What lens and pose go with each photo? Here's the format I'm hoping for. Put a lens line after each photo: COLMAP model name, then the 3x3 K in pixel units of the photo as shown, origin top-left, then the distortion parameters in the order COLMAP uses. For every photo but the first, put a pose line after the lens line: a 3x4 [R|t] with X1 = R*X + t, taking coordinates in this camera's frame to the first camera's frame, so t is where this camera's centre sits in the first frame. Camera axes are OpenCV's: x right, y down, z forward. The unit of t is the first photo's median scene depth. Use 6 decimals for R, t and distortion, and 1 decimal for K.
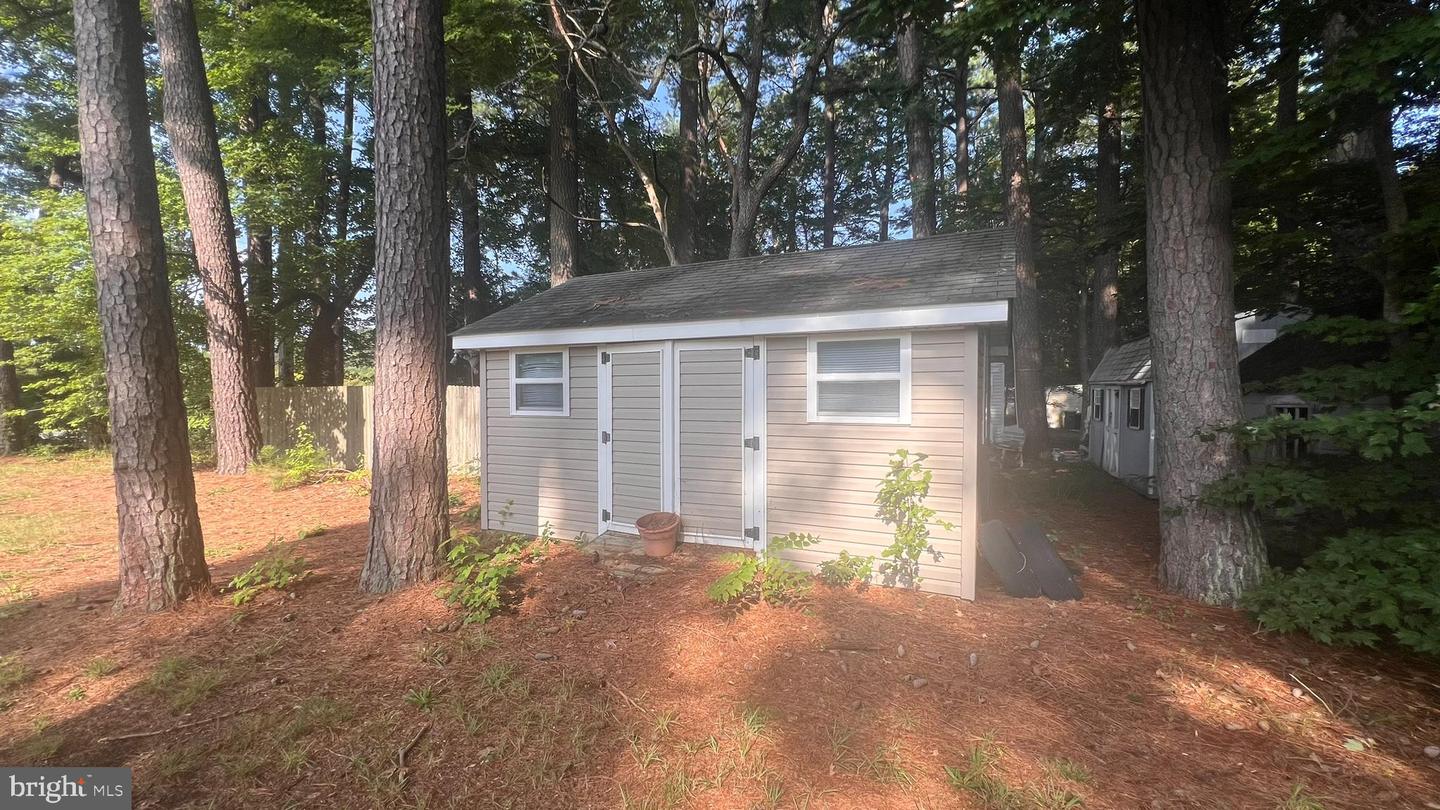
lens RADIAL K [[539.6, 0, 720.4], [0, 539.6, 406.5], [0, 0, 1]] dist [0.000004, 0.000000]
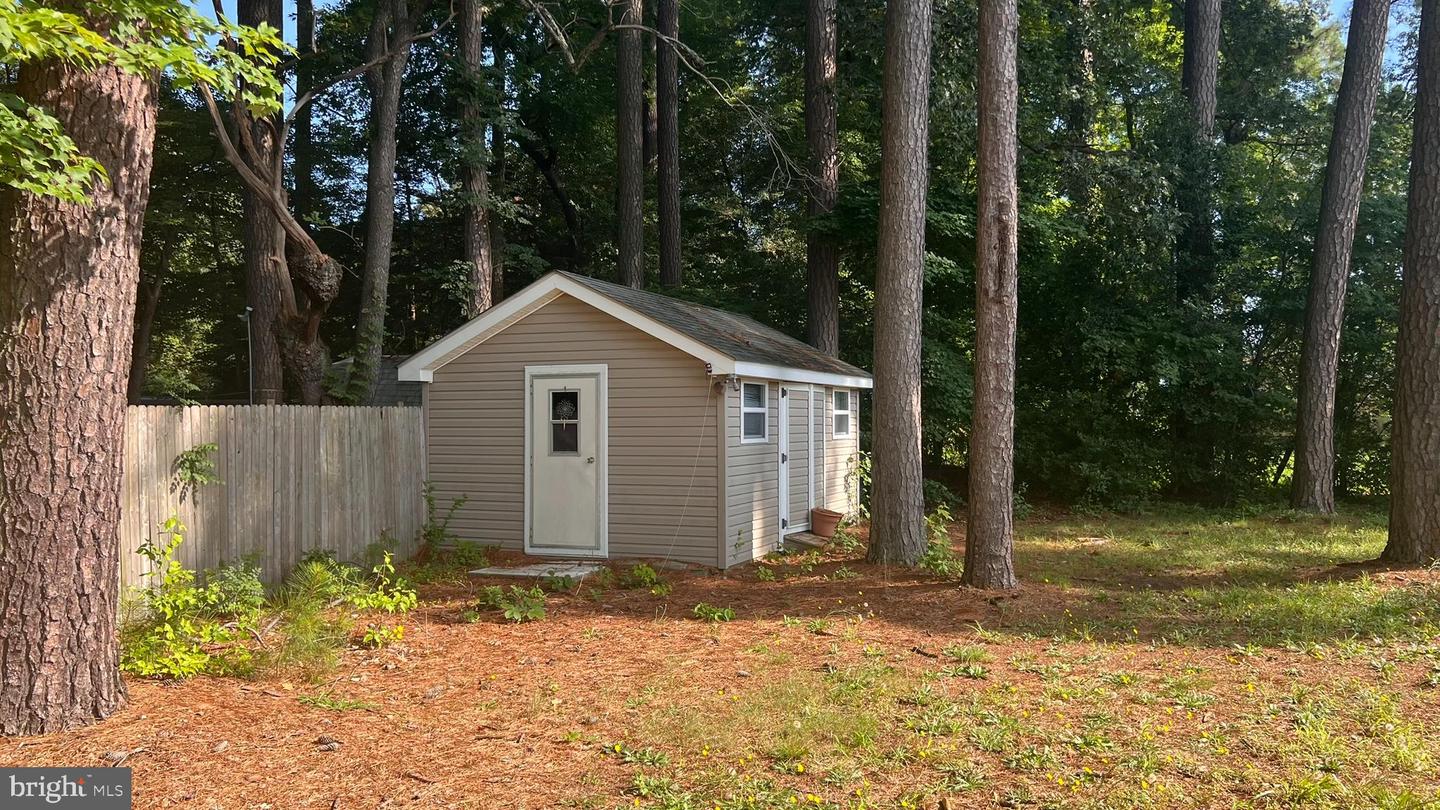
lens RADIAL K [[1132.8, 0, 720.2], [0, 1132.8, 407.7], [0, 0, 1]] dist [0.047500, -0.005198]
pose [[-0.036919, 0.009715, 0.999271, -2.737072], [0.014866, 0.999847, -0.009171, -0.035123], [-0.999208, 0.014516, -0.037058, 1.233645]]
